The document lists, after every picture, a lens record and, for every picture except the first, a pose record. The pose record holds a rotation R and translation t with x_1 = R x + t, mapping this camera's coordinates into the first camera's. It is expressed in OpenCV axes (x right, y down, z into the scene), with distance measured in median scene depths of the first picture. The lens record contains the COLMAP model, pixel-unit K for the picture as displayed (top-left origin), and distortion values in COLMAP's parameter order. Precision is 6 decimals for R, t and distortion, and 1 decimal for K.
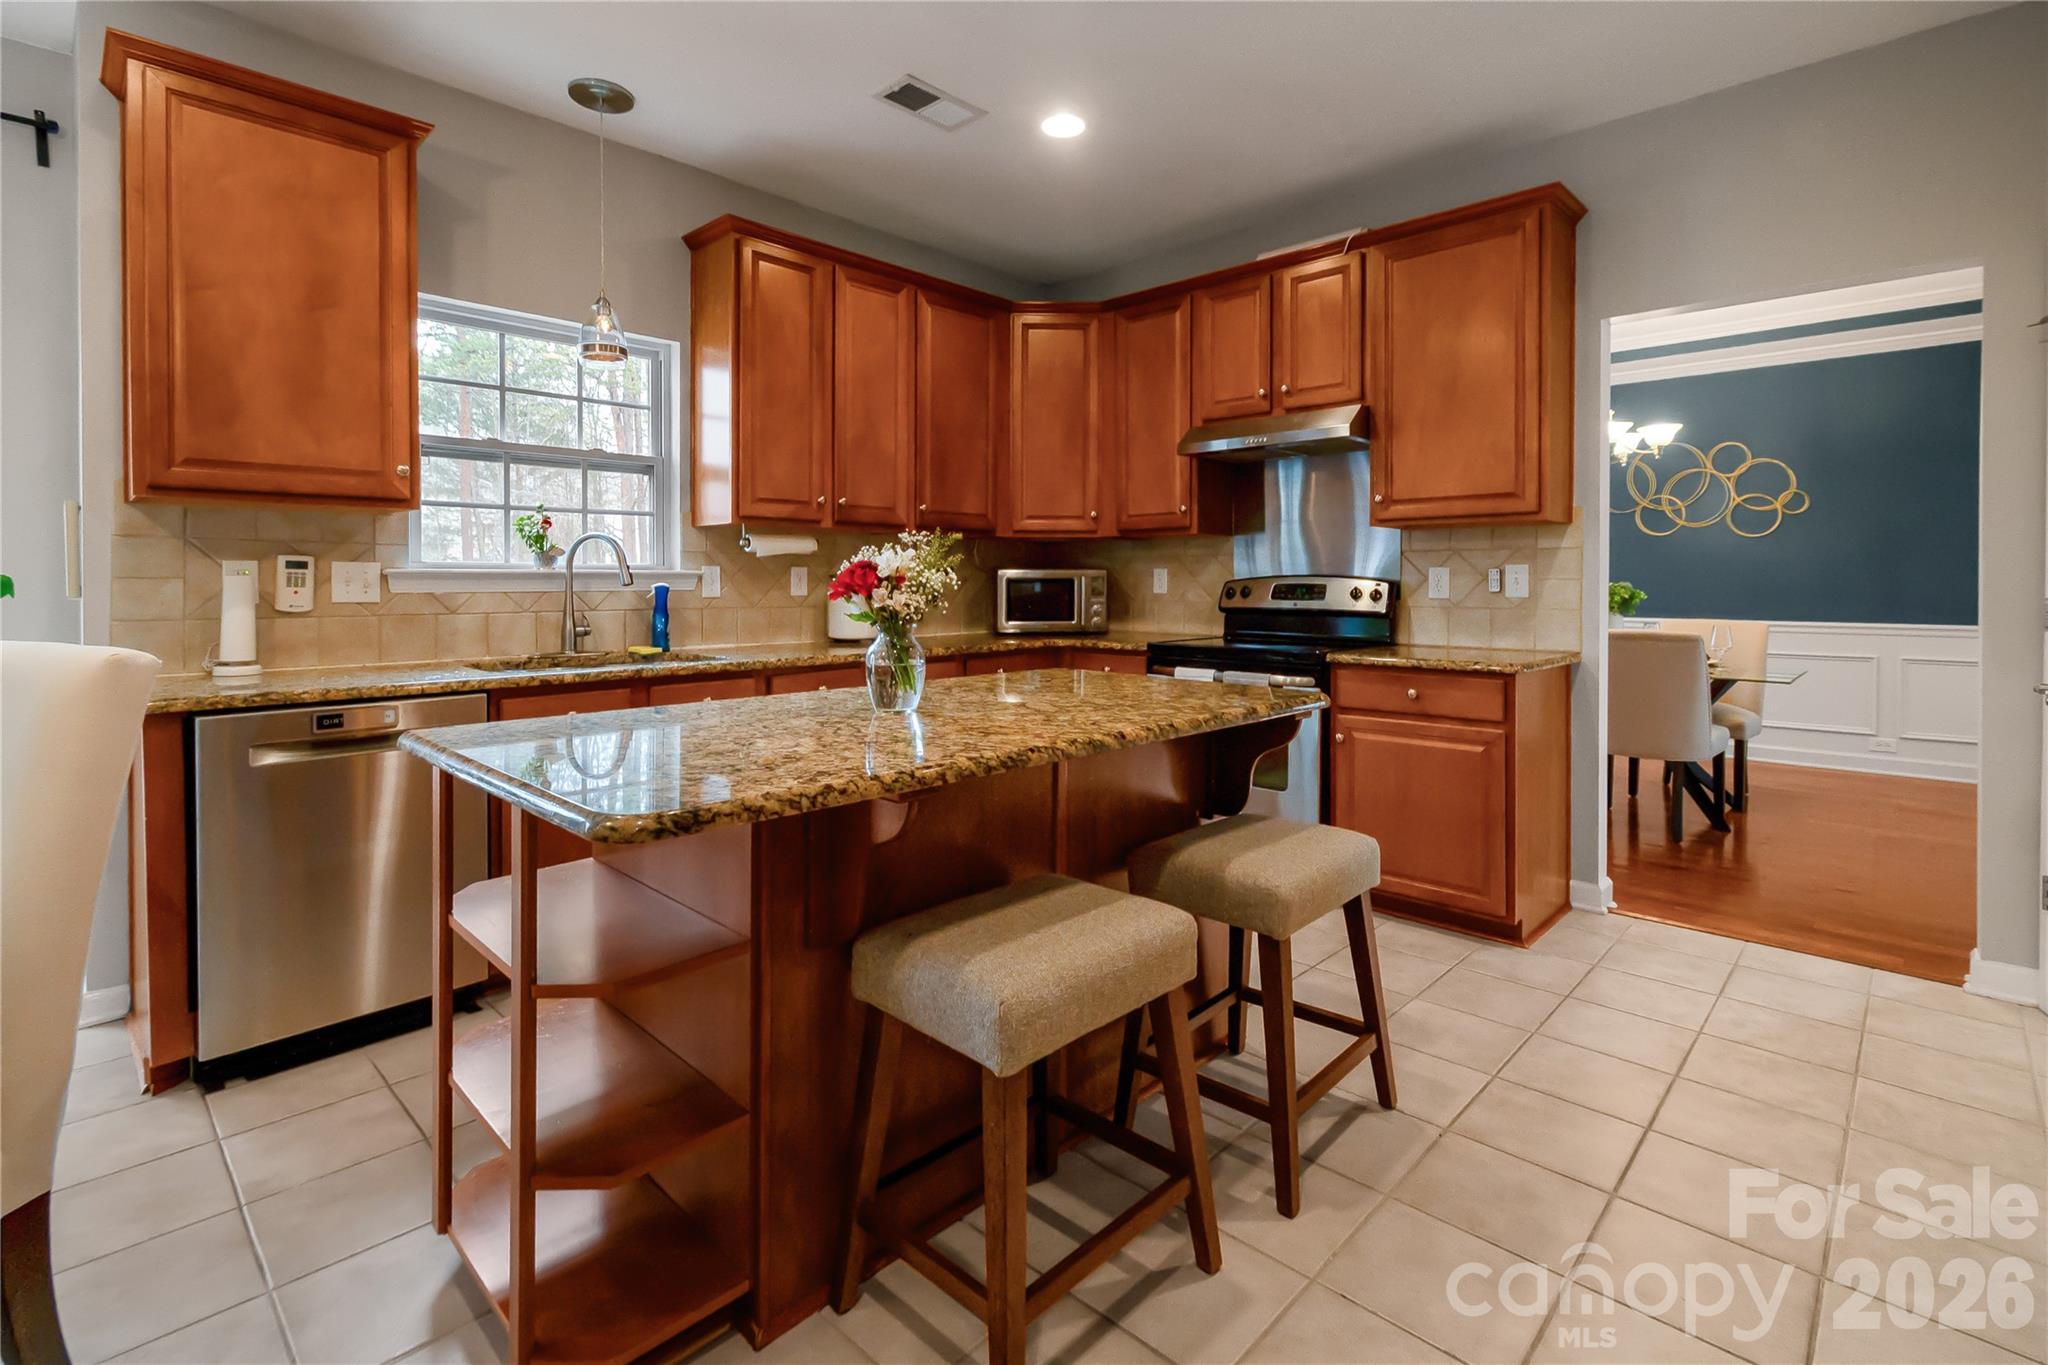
lens RADIAL K [[923.5, 0, 1016.9], [0, 923.5, 628.9], [0, 0, 1]] dist [0.010303, -0.004520]
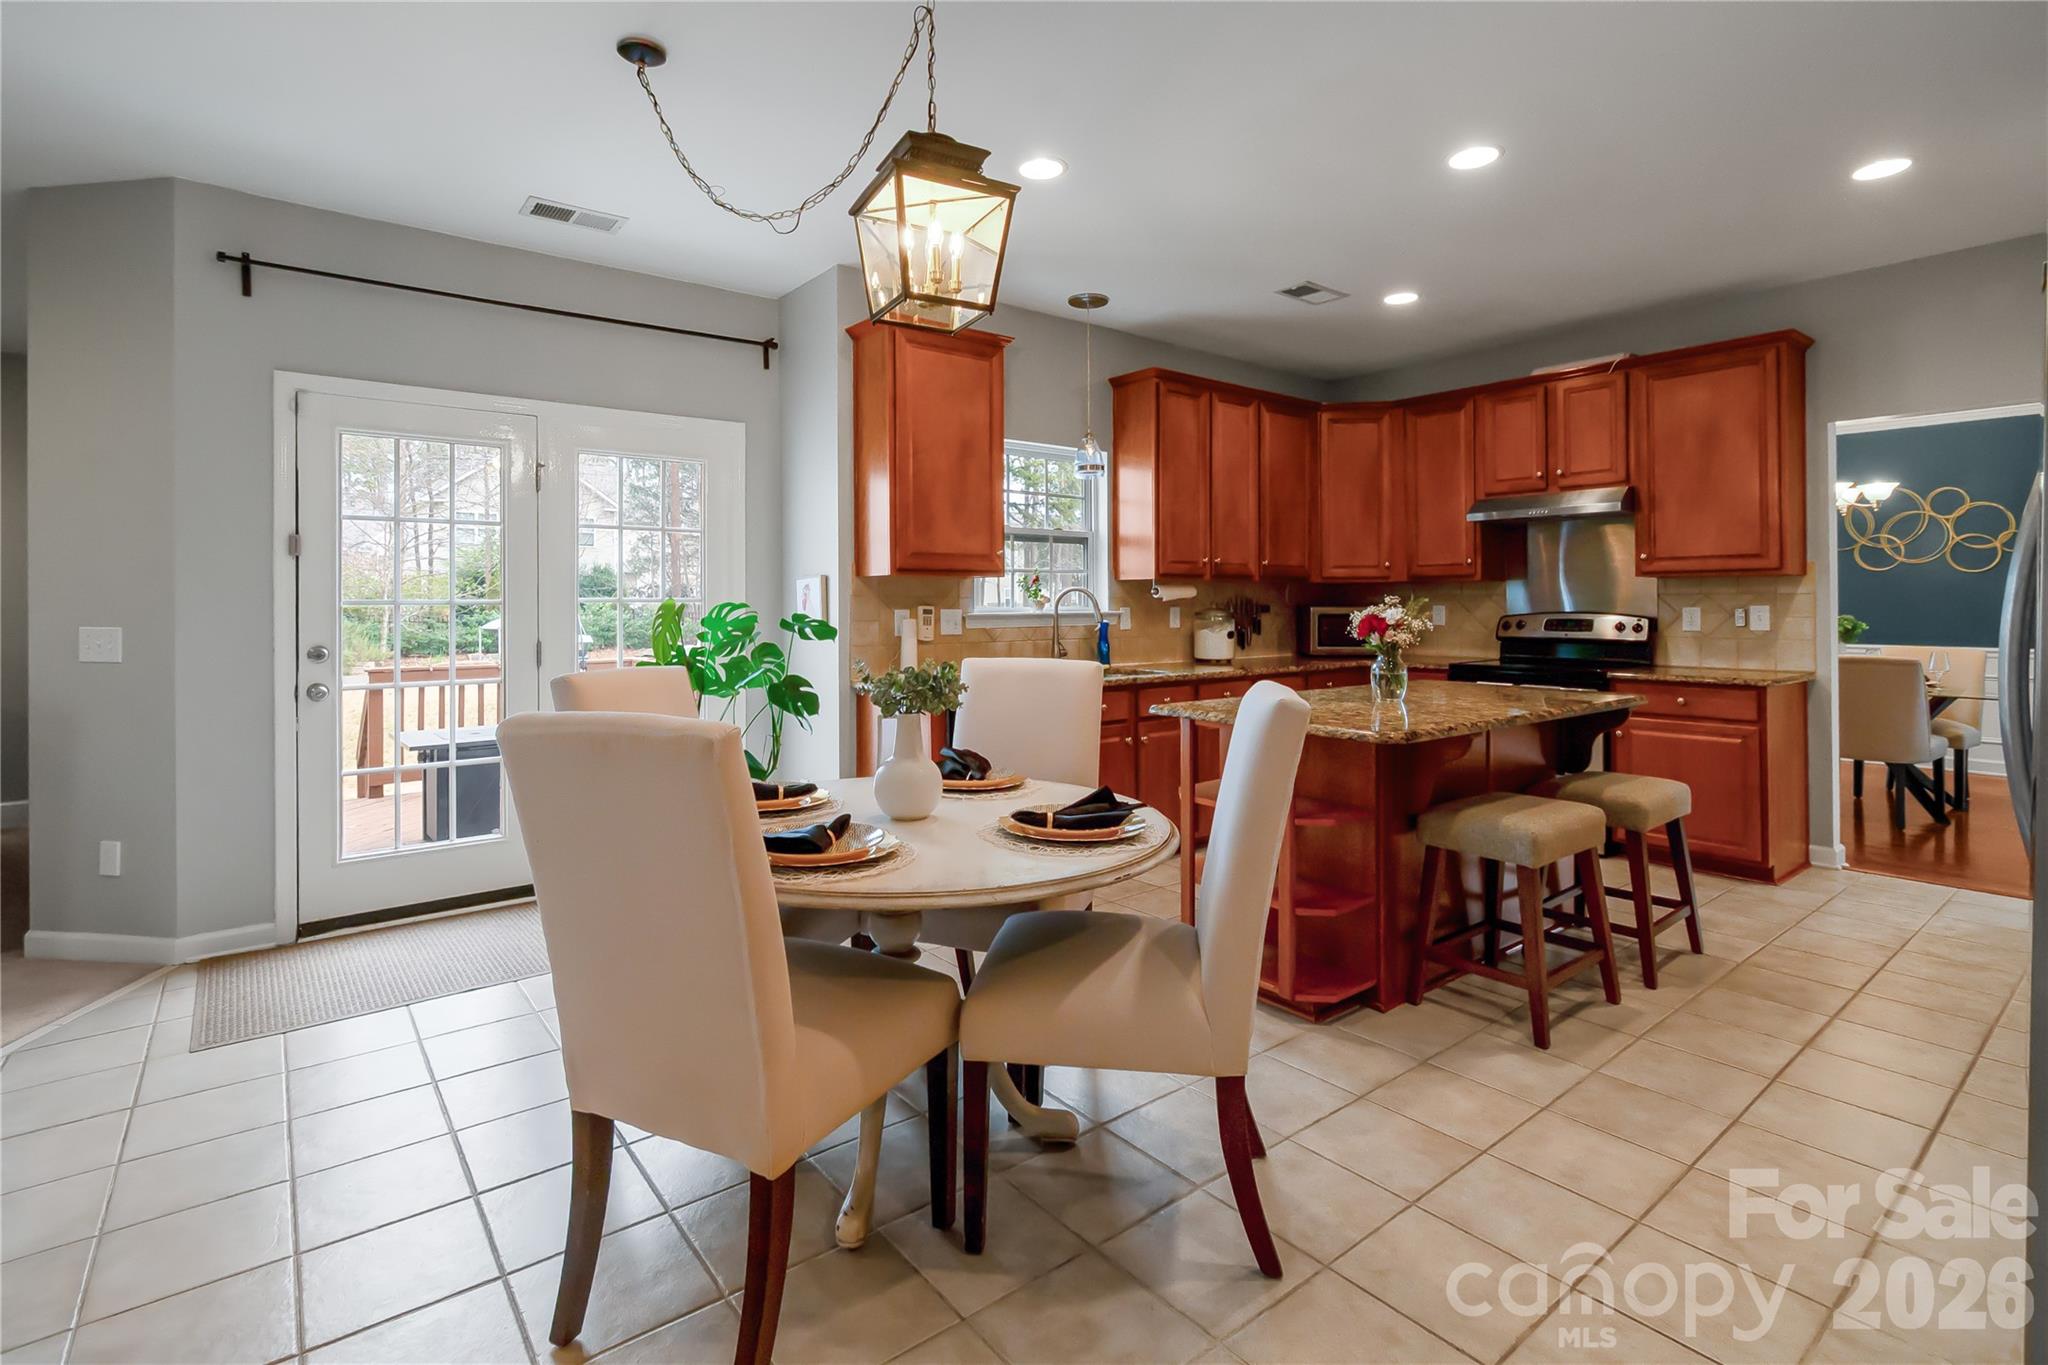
lens RADIAL K [[923.5, 0, 1016.9], [0, 923.5, 628.9], [0, 0, 1]] dist [0.010303, -0.004520]
pose [[0.989941, -0.000195, -0.141478, -0.301427], [-0.003307, 0.999694, -0.024516, -0.000307], [0.141440, 0.024737, 0.989638, -0.430546]]
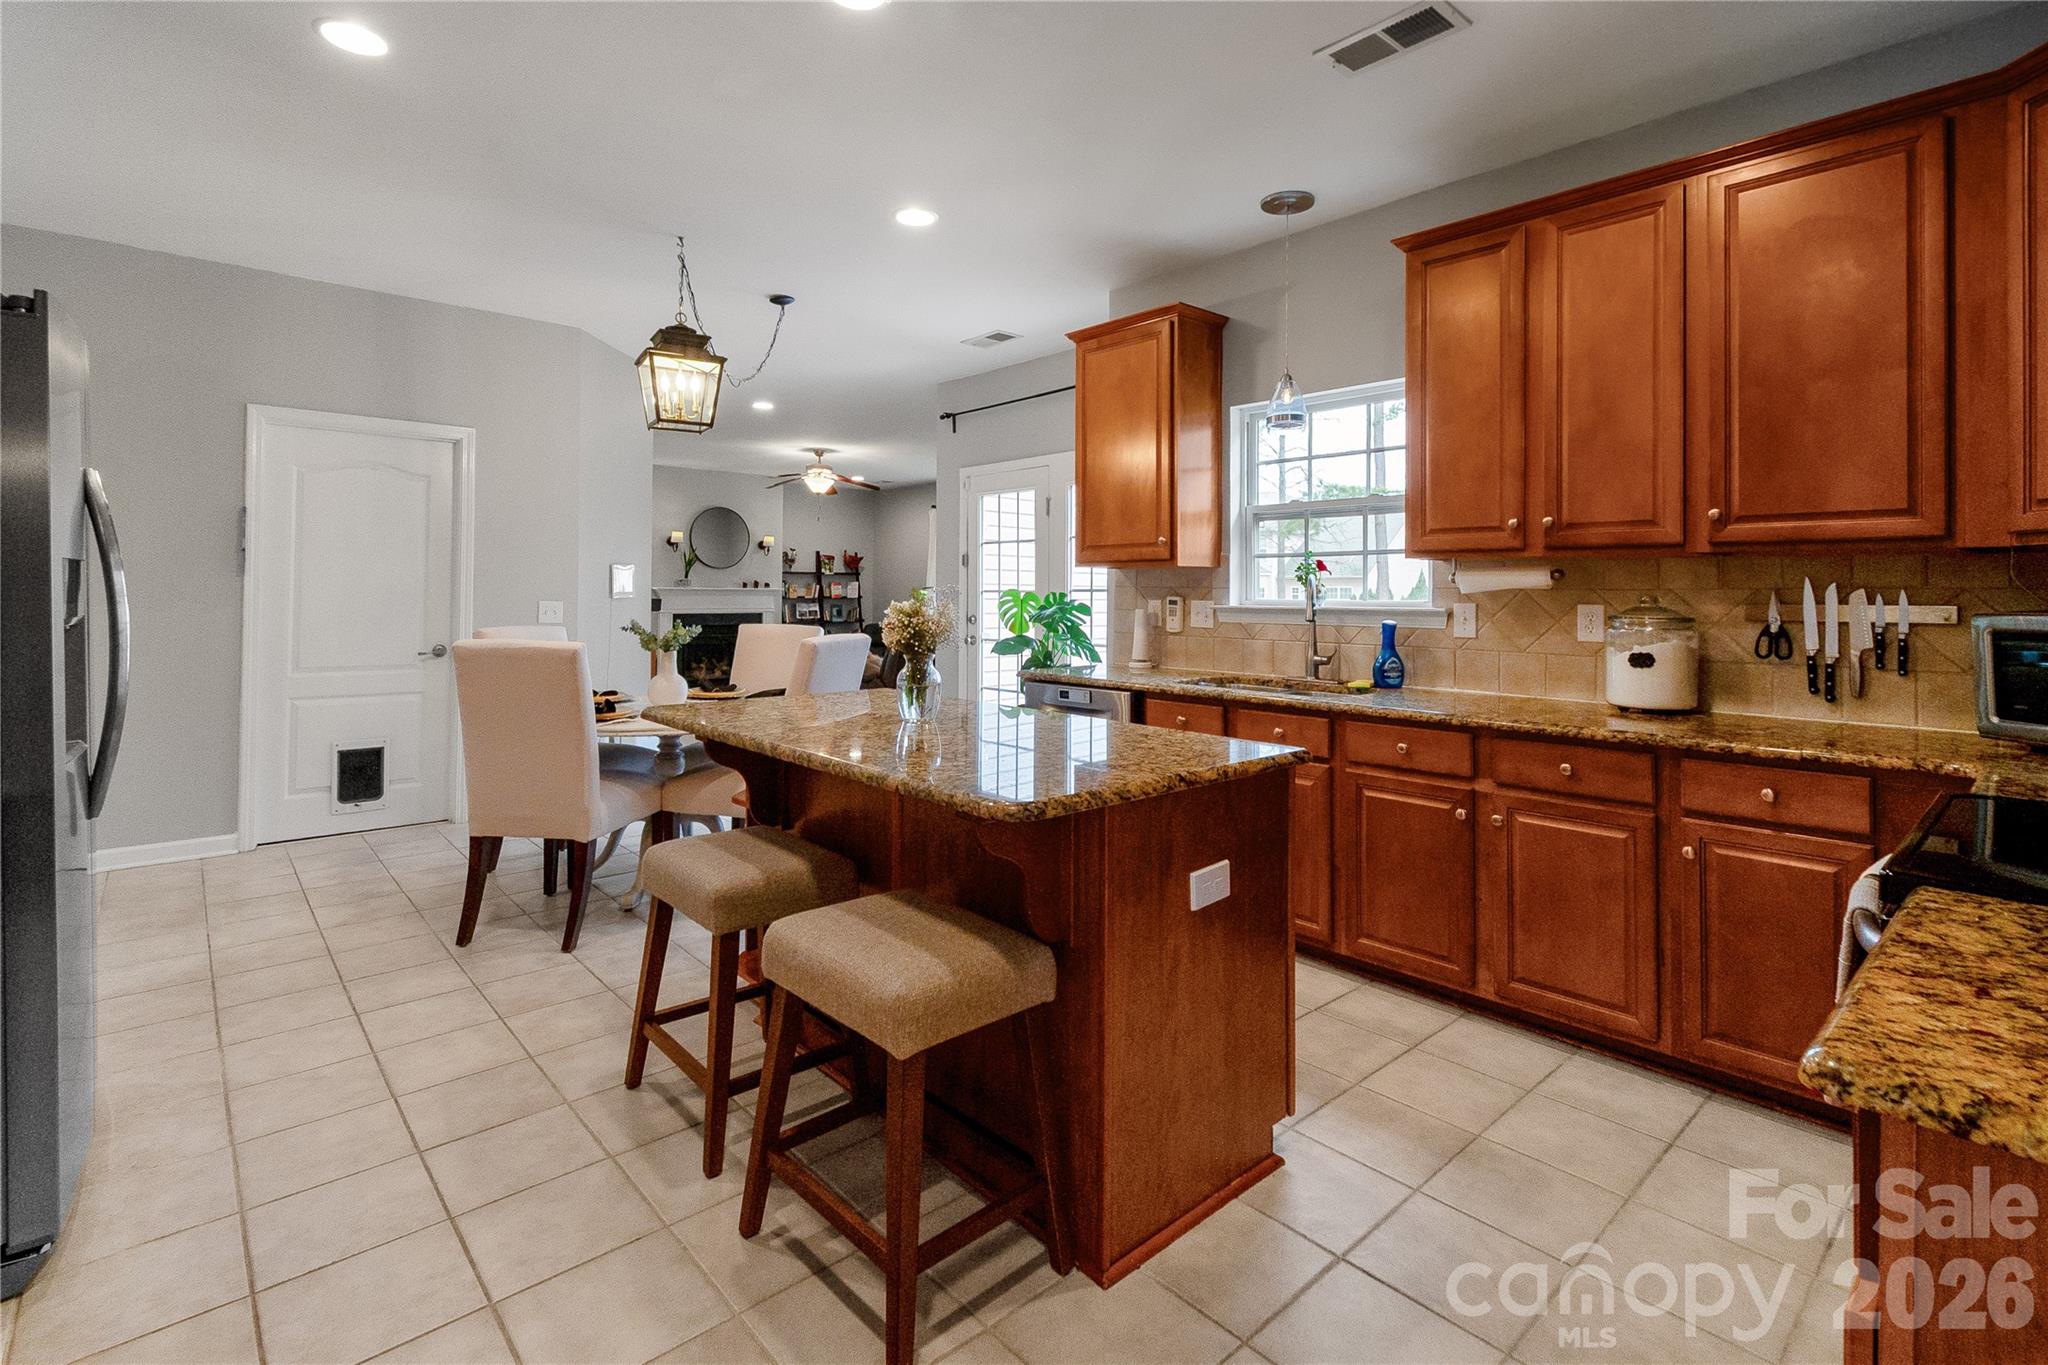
lens RADIAL K [[923.5, 0, 1016.9], [0, 923.5, 628.9], [0, 0, 1]] dist [0.010303, -0.004520]
pose [[-0.043607, 0.034296, -0.998460, 0.611393], [-0.062315, 0.997371, 0.036980, -0.050041], [0.997103, 0.063831, -0.041355, 0.611553]]
